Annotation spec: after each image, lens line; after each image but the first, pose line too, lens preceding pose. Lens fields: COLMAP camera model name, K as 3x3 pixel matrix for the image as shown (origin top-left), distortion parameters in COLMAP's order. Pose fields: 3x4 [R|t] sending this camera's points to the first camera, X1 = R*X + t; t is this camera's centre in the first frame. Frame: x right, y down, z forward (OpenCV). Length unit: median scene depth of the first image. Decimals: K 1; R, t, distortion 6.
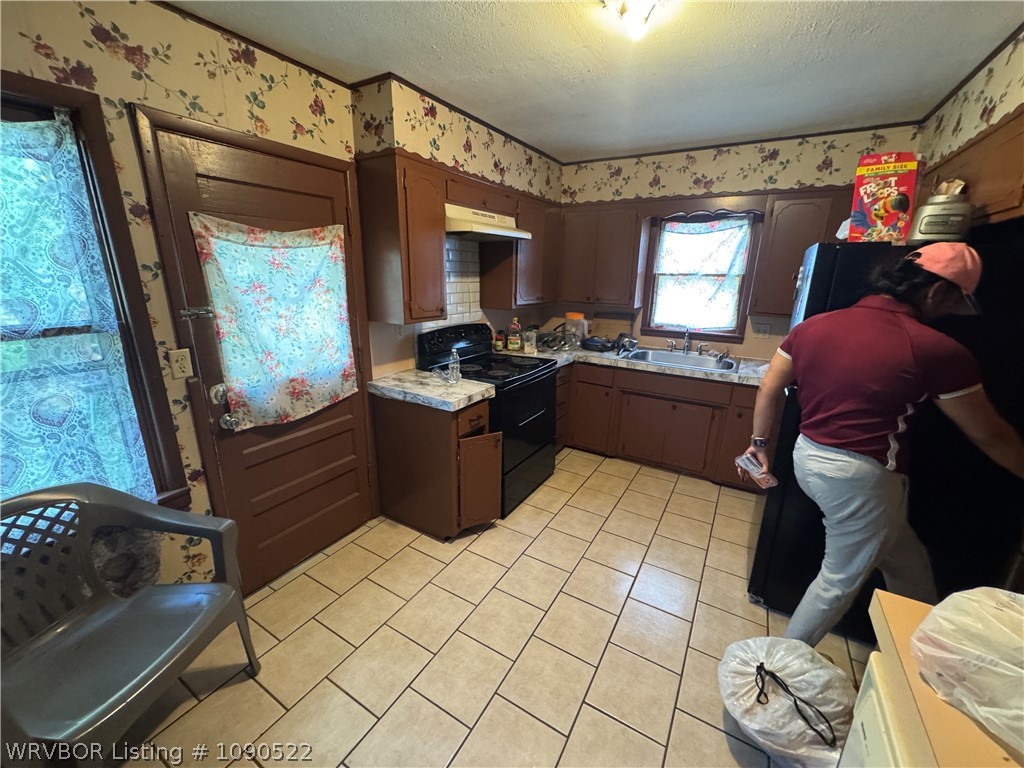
lens RADIAL K [[407.7, 0, 517.5], [0, 407.7, 386.7], [0, 0, 1]] dist [-0.014945, 0.000115]
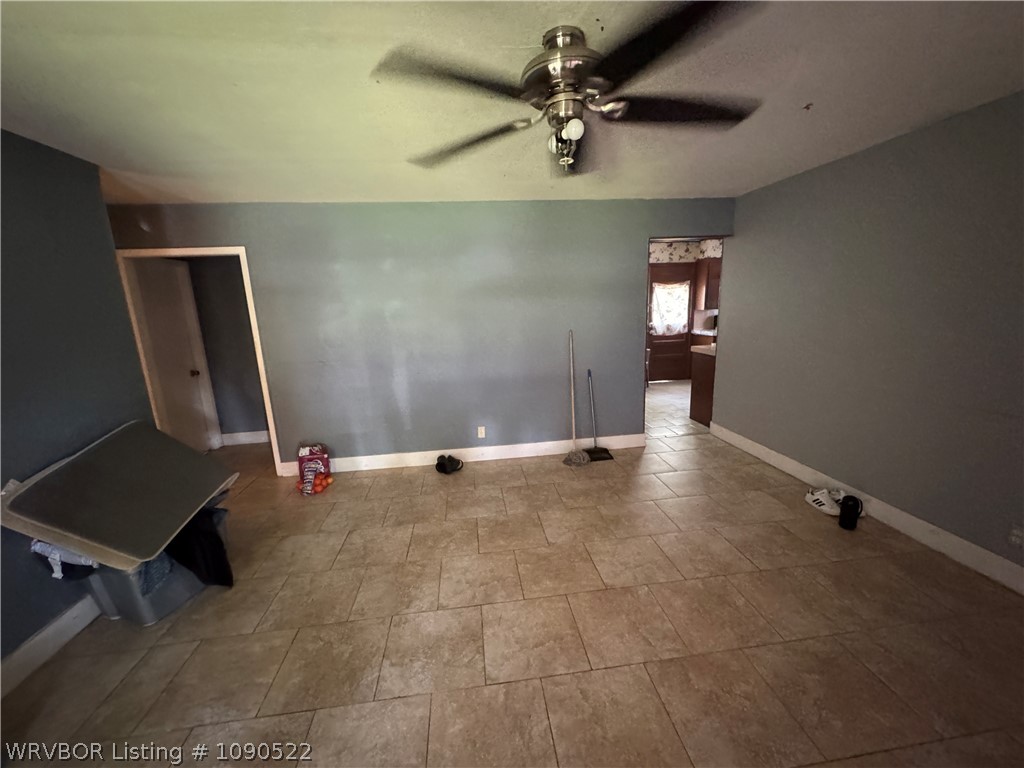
lens RADIAL K [[407.7, 0, 514.8], [0, 407.7, 389.3], [0, 0, 1]] dist [-0.014945, 0.000115]
pose [[0.604614, 0.133901, -0.785183, 1.505535], [-0.175724, 0.983904, 0.032477, 0.655905], [0.776893, 0.118339, 0.618411, -2.178227]]
